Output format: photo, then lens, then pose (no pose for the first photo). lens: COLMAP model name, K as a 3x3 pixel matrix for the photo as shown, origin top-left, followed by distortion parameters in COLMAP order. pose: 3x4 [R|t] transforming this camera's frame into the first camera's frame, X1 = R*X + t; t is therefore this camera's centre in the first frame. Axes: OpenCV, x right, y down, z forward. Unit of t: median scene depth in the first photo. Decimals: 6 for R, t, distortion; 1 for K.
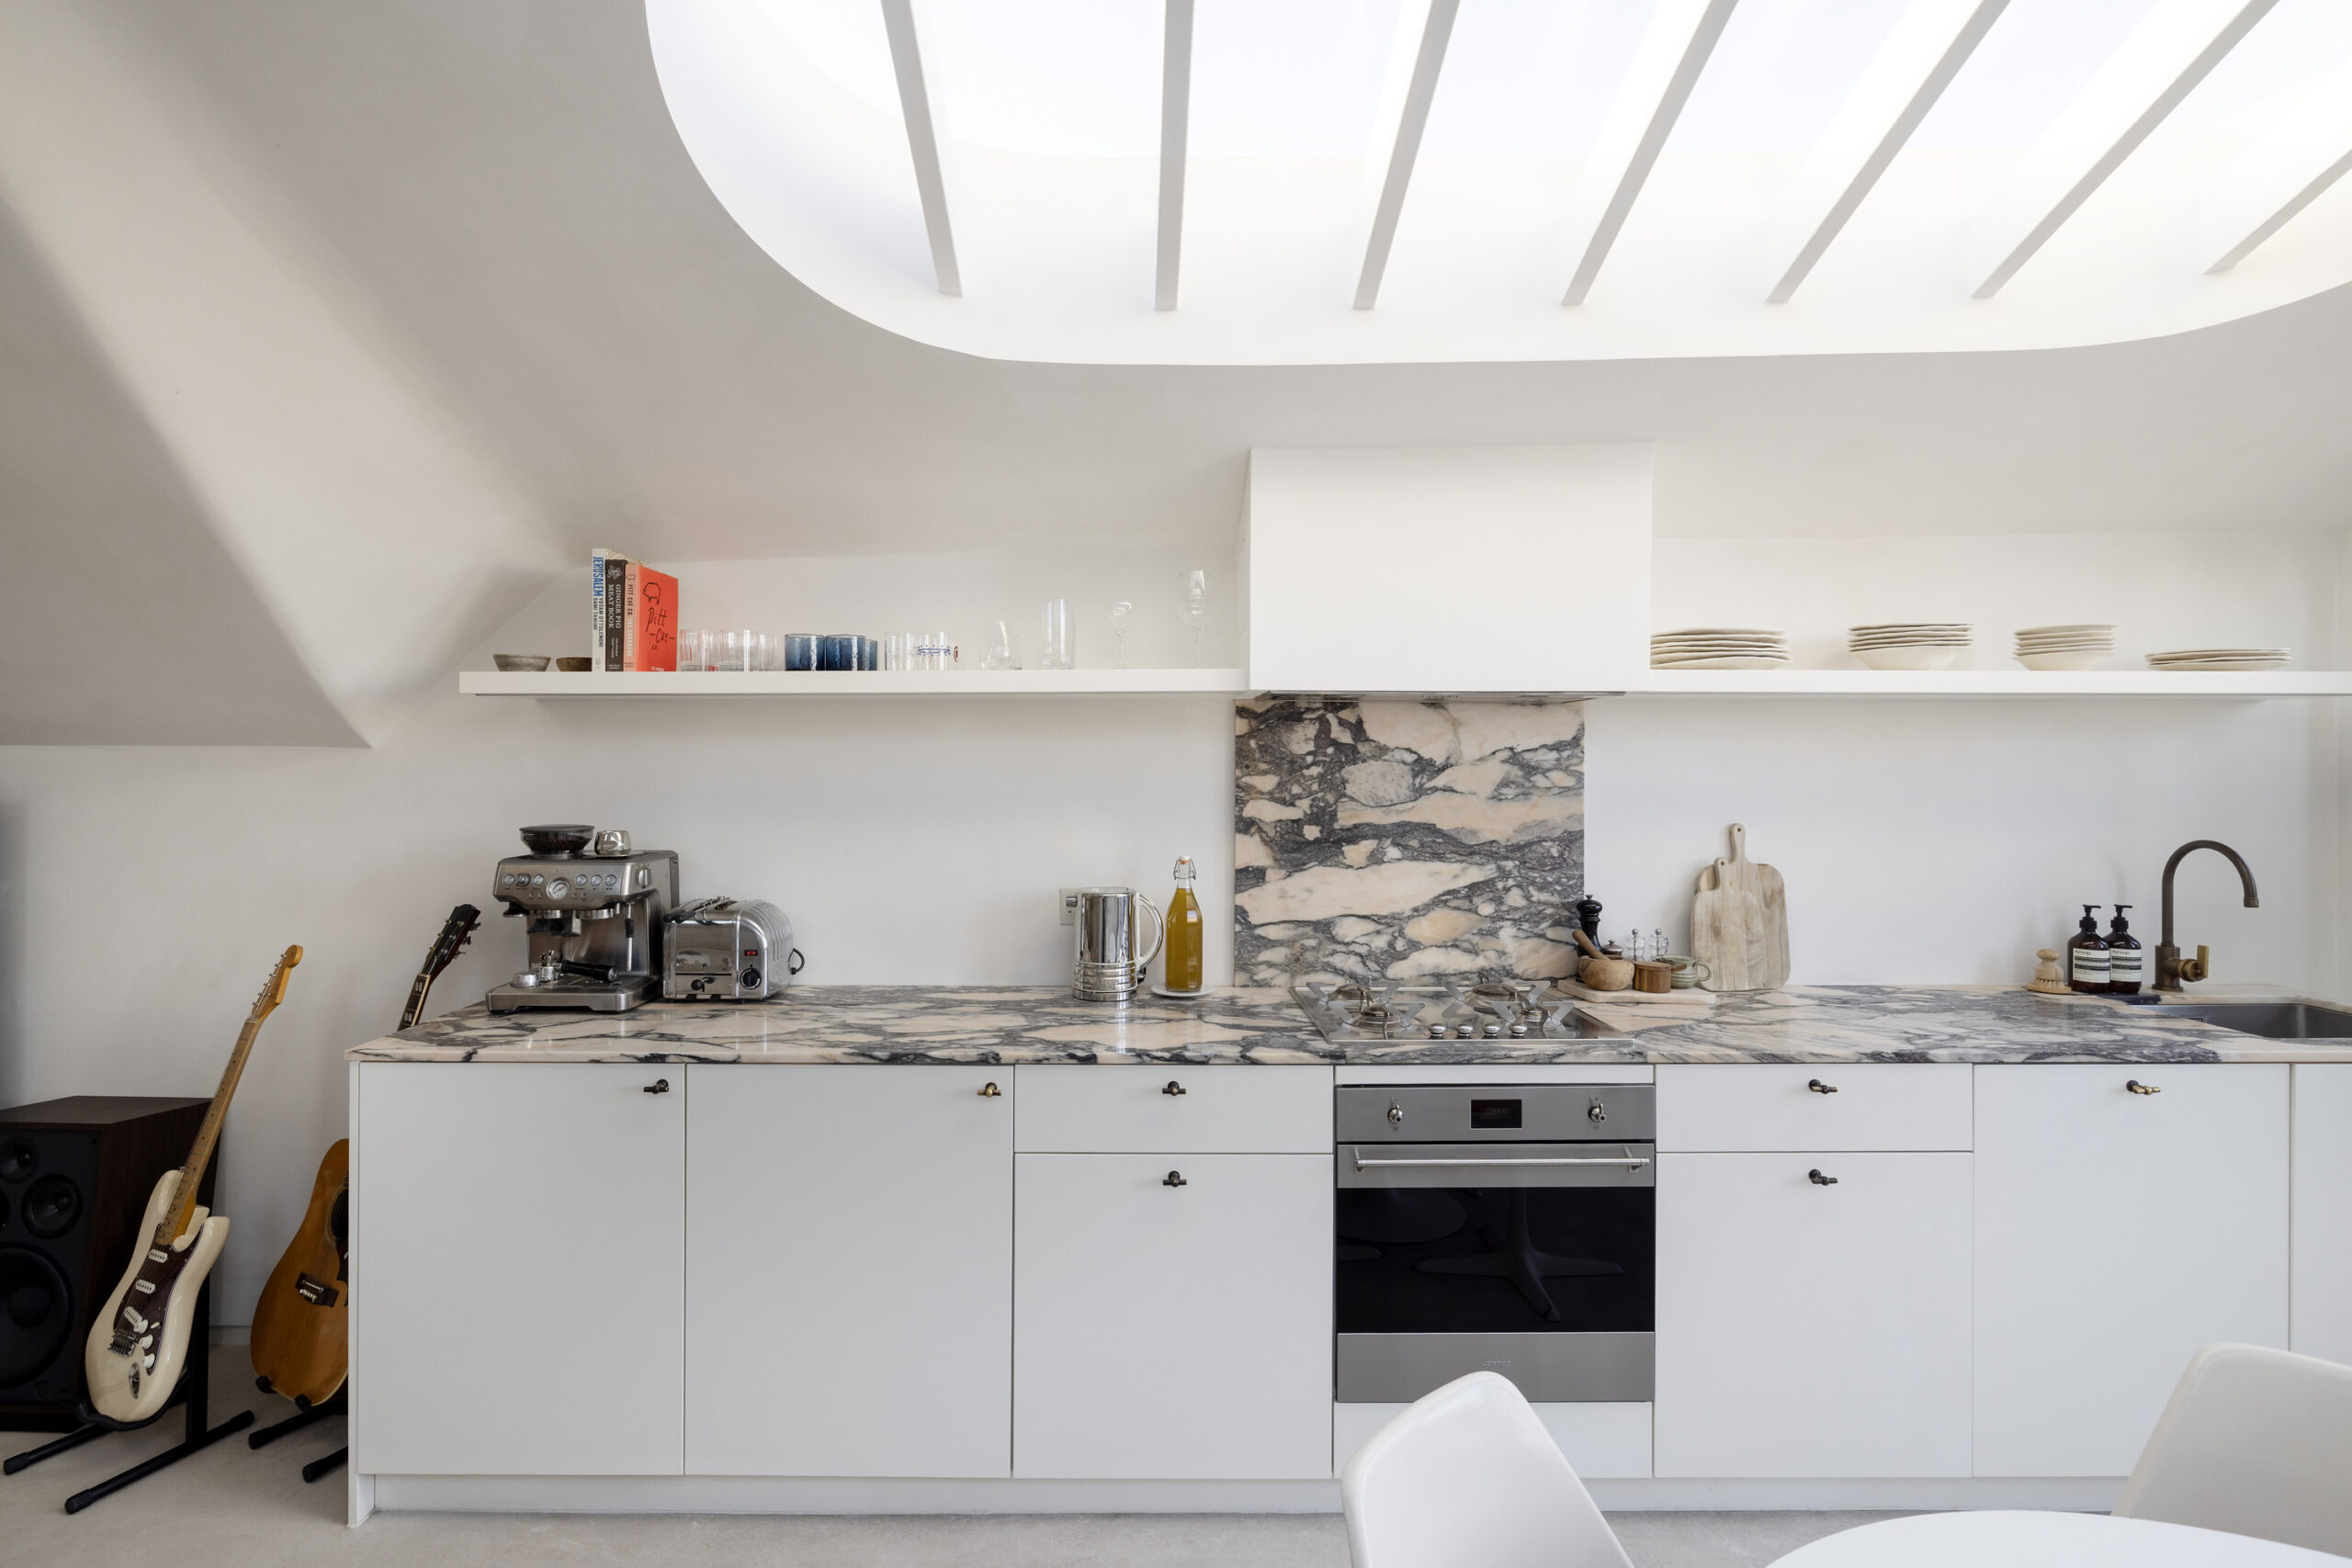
lens RADIAL K [[1039.7, 0, 1175.7], [0, 1039.7, 779.0], [0, 0, 1]] dist [-0.001219, -0.000305]
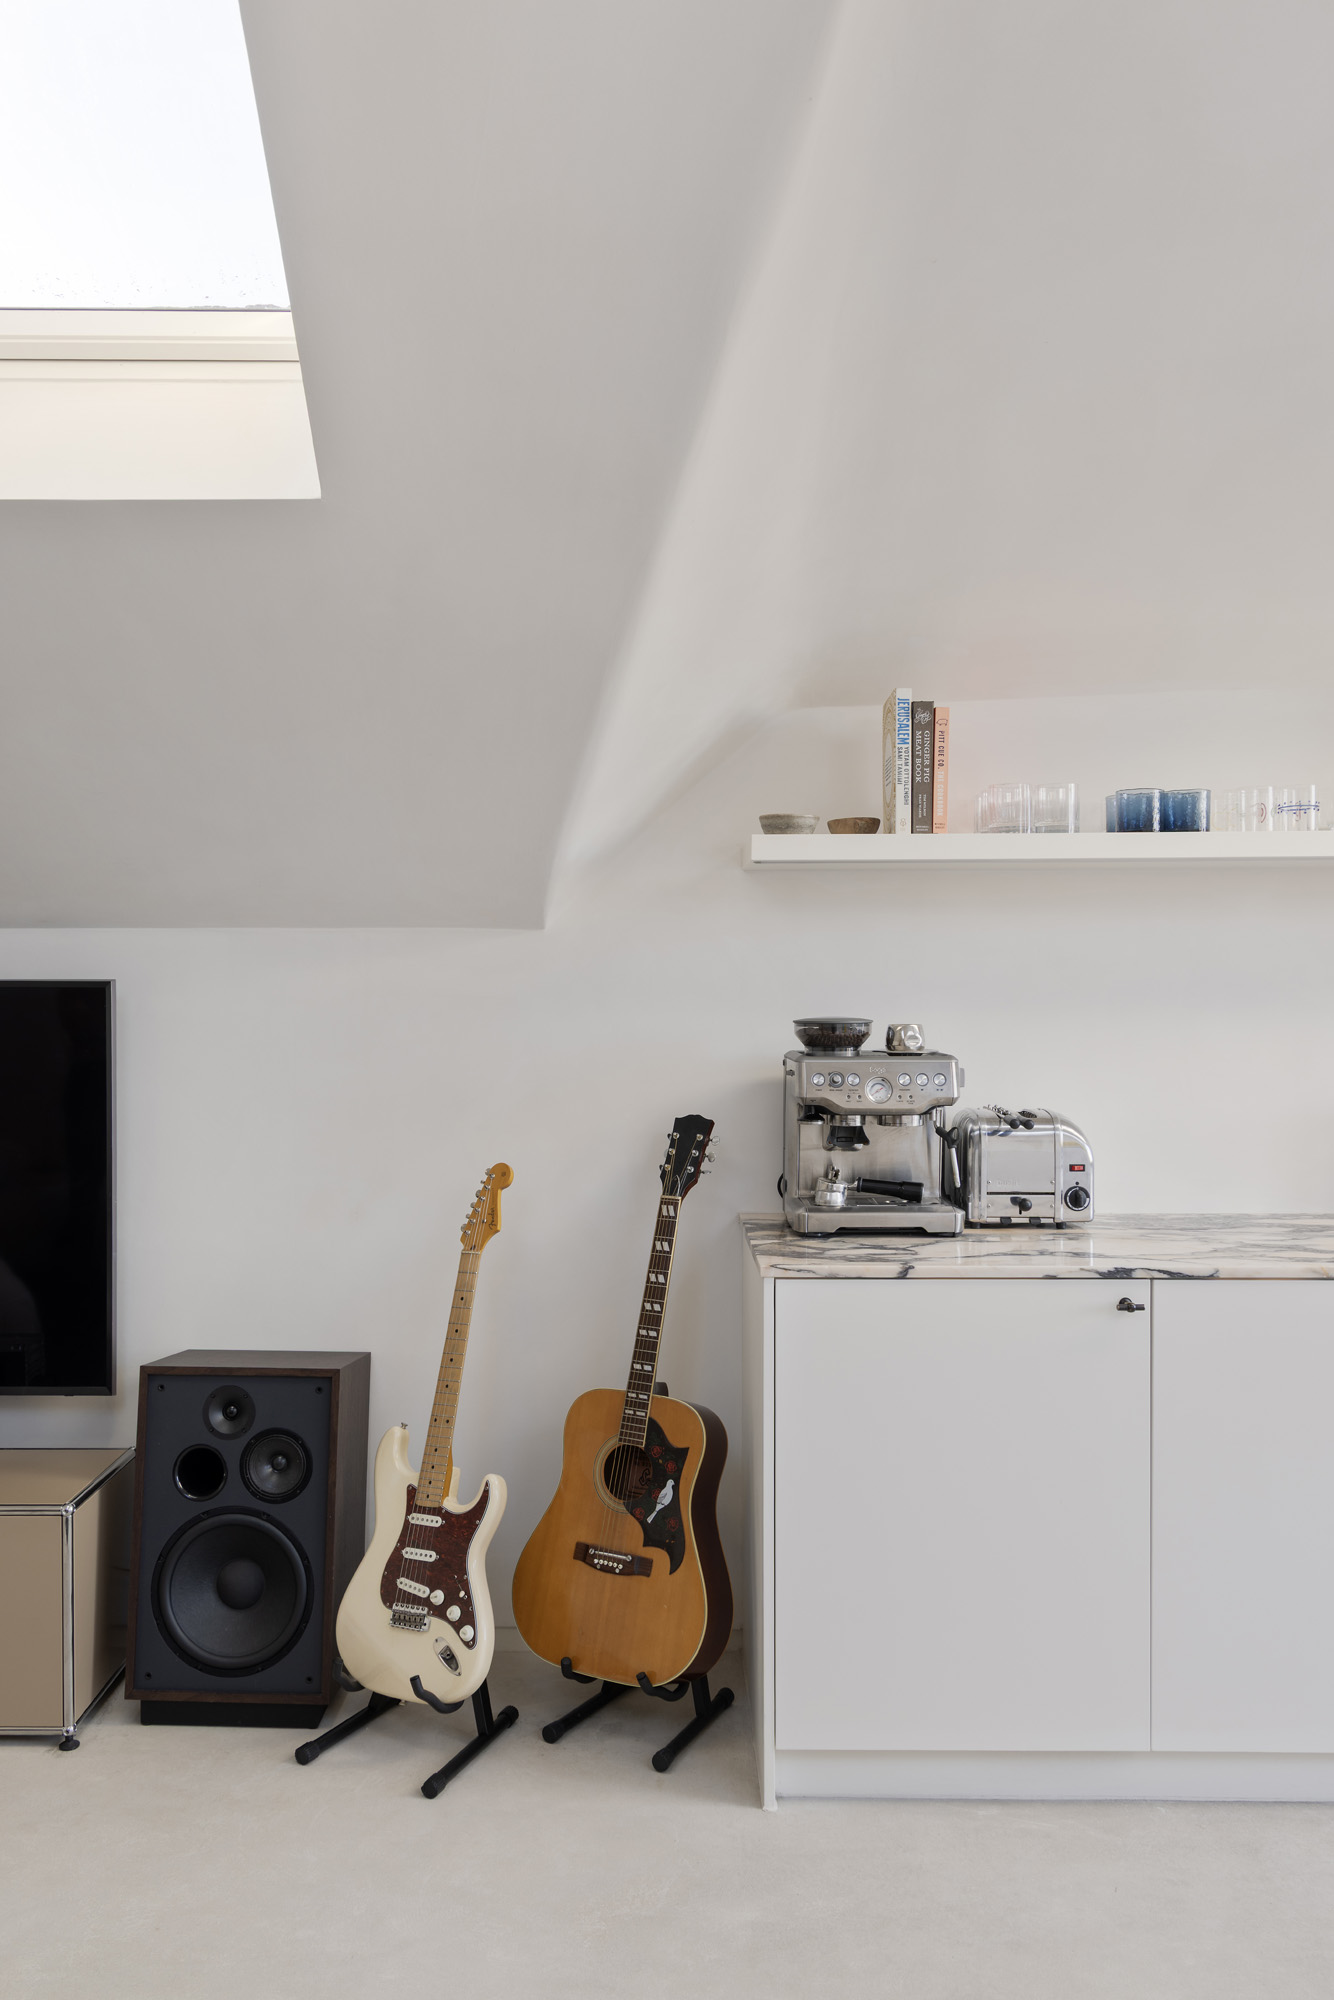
lens RADIAL K [[1581.5, 0, 666.1], [0, 1581.5, 998.7], [0, 0, 1]] dist [0.002077, 0.004370]
pose [[0.999899, -0.003018, -0.013883, -0.731063], [0.002988, 0.999993, -0.002165, 0.032652], [0.013890, 0.002124, 0.999901, -0.287651]]
